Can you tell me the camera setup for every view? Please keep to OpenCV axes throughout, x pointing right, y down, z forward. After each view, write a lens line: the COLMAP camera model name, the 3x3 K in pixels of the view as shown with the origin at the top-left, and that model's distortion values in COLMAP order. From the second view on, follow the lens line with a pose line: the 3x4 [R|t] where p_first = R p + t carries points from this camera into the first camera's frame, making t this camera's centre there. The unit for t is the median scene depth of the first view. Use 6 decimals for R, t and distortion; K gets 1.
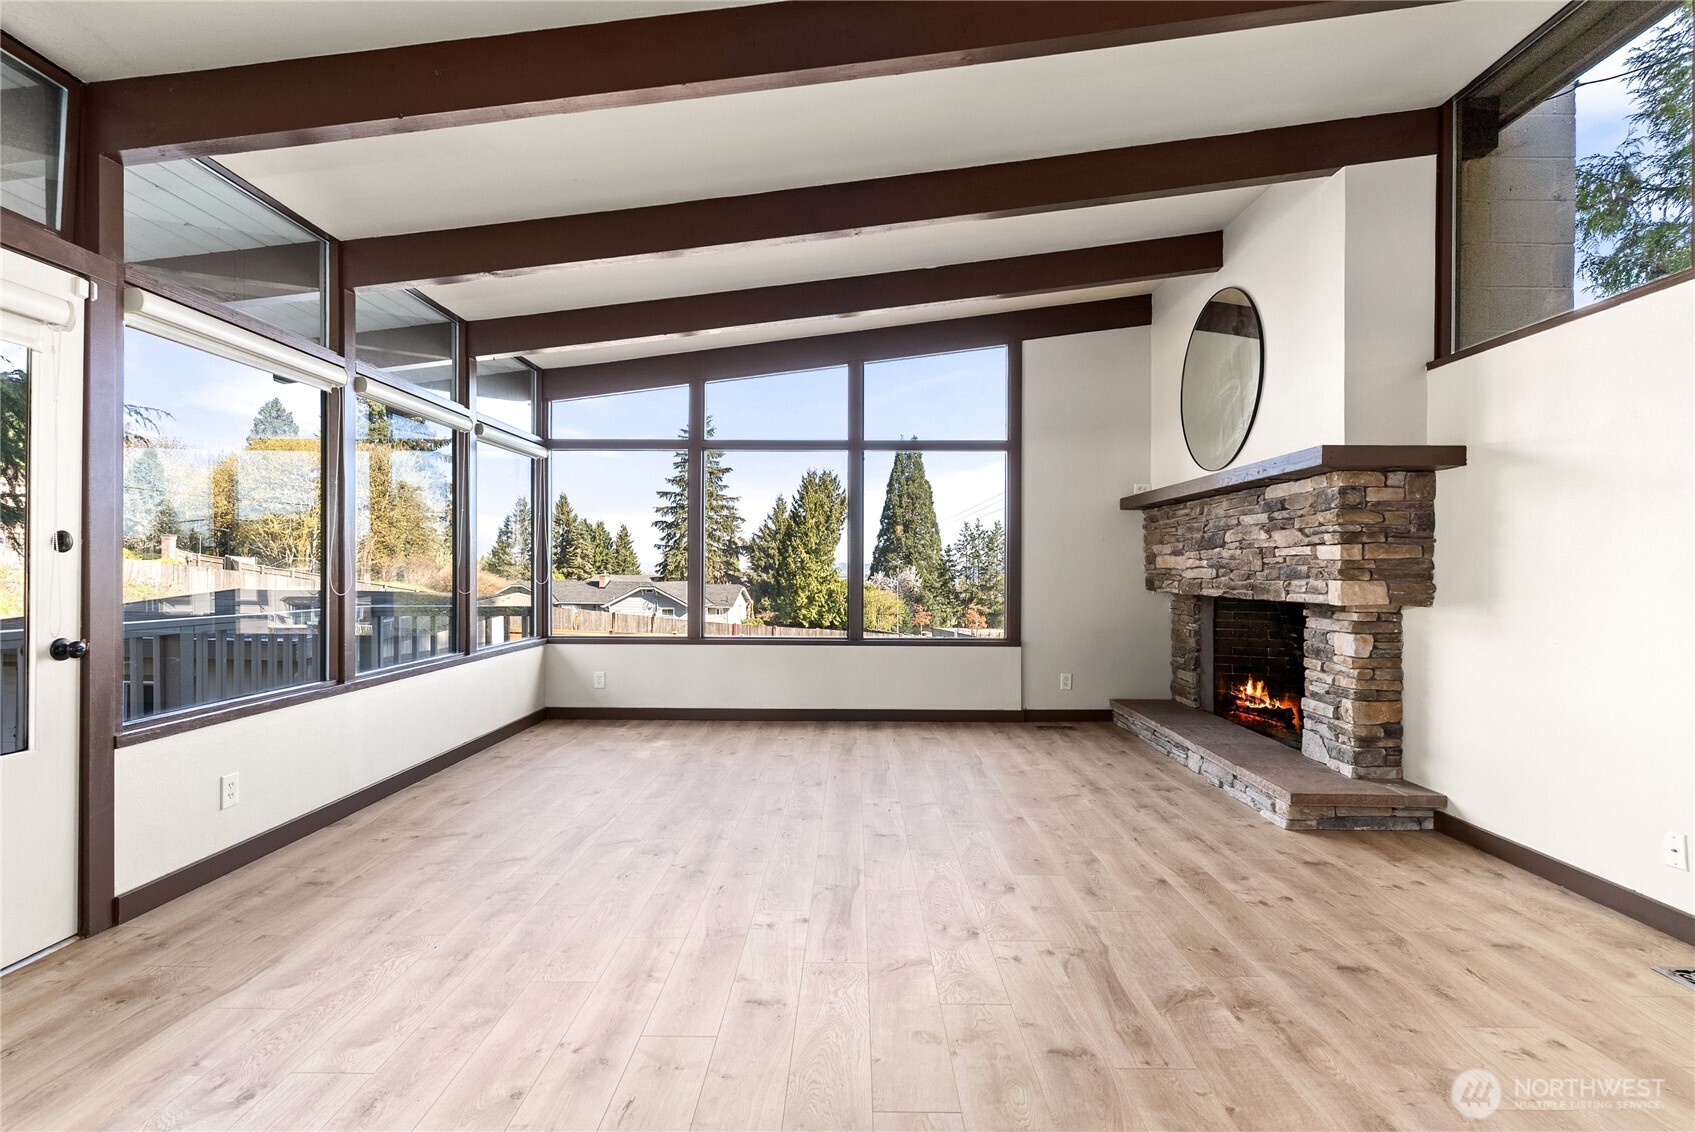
lens RADIAL K [[806.4, 0, 848.3], [0, 806.4, 570.3], [0, 0, 1]] dist [0.002524, 0.000445]
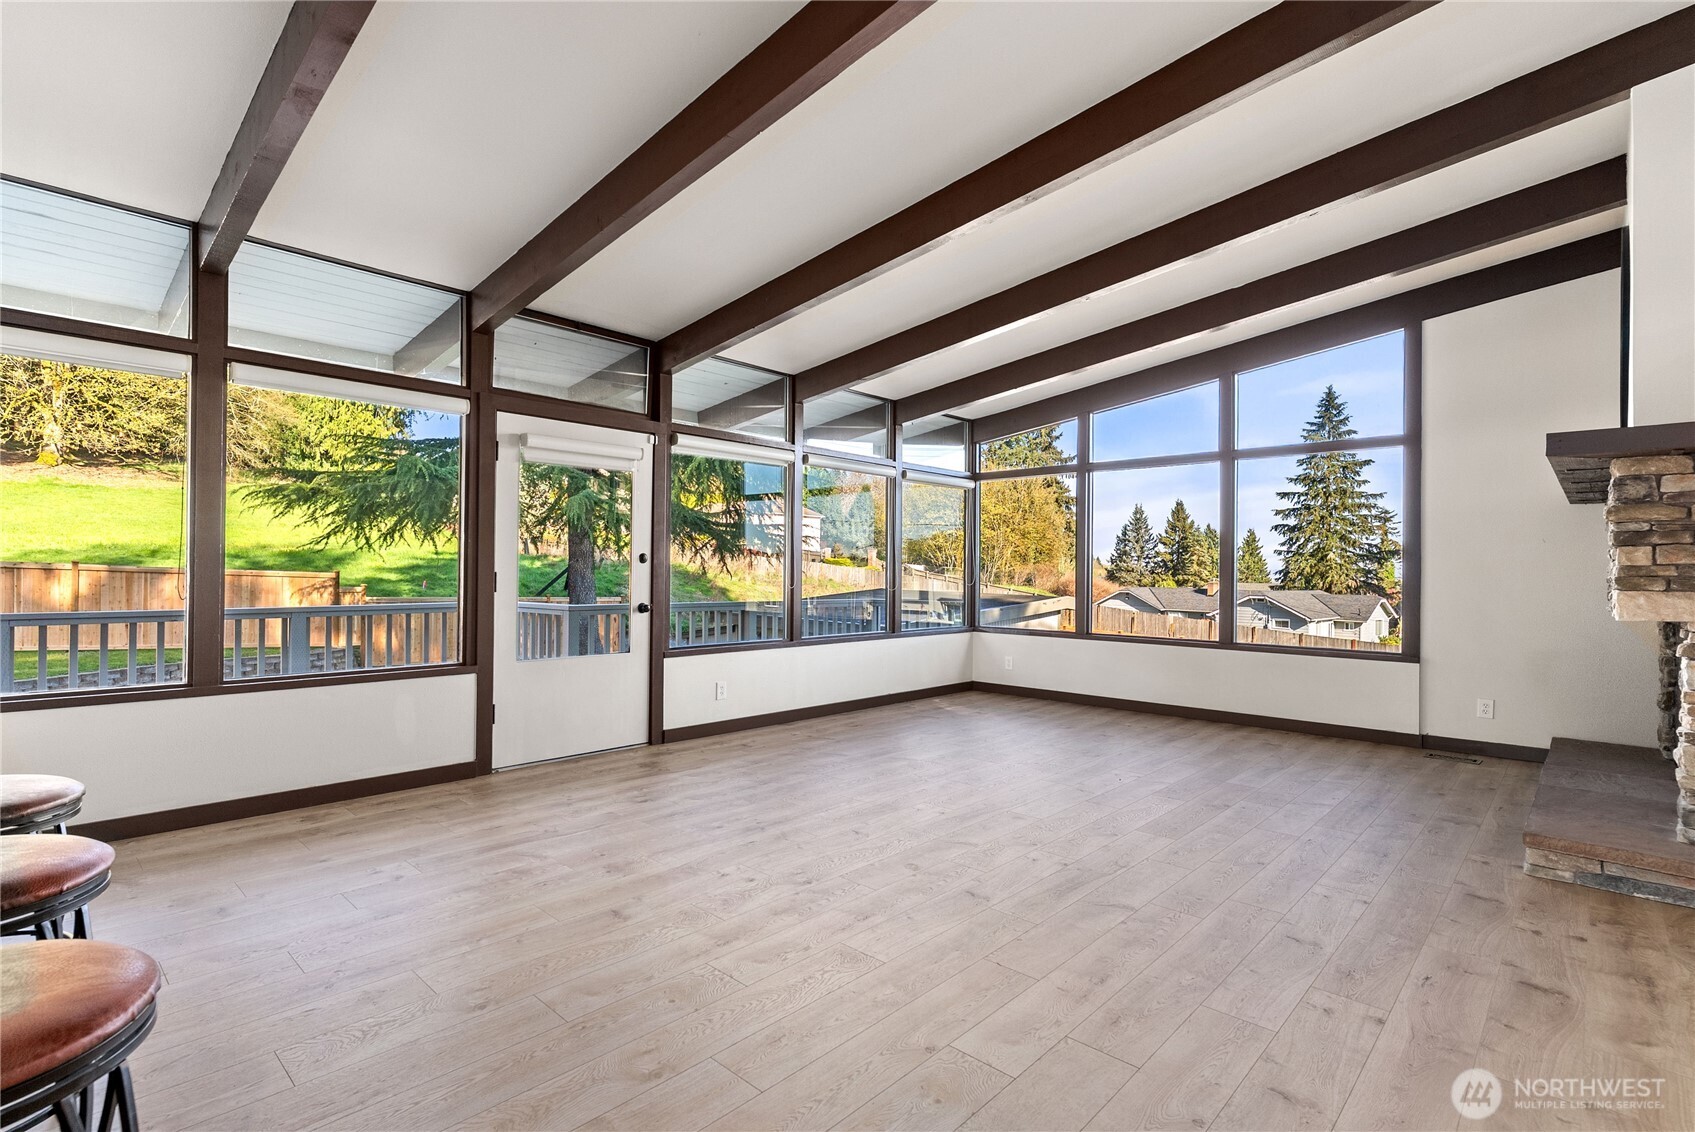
lens RADIAL K [[806.4, 0, 848.3], [0, 806.4, 570.3], [0, 0, 1]] dist [0.002524, 0.000445]
pose [[0.735640, 0.001903, -0.677371, 0.576466], [-0.007985, 0.999951, -0.005863, 0.002972], [0.677326, 0.009722, 0.735619, -0.138638]]
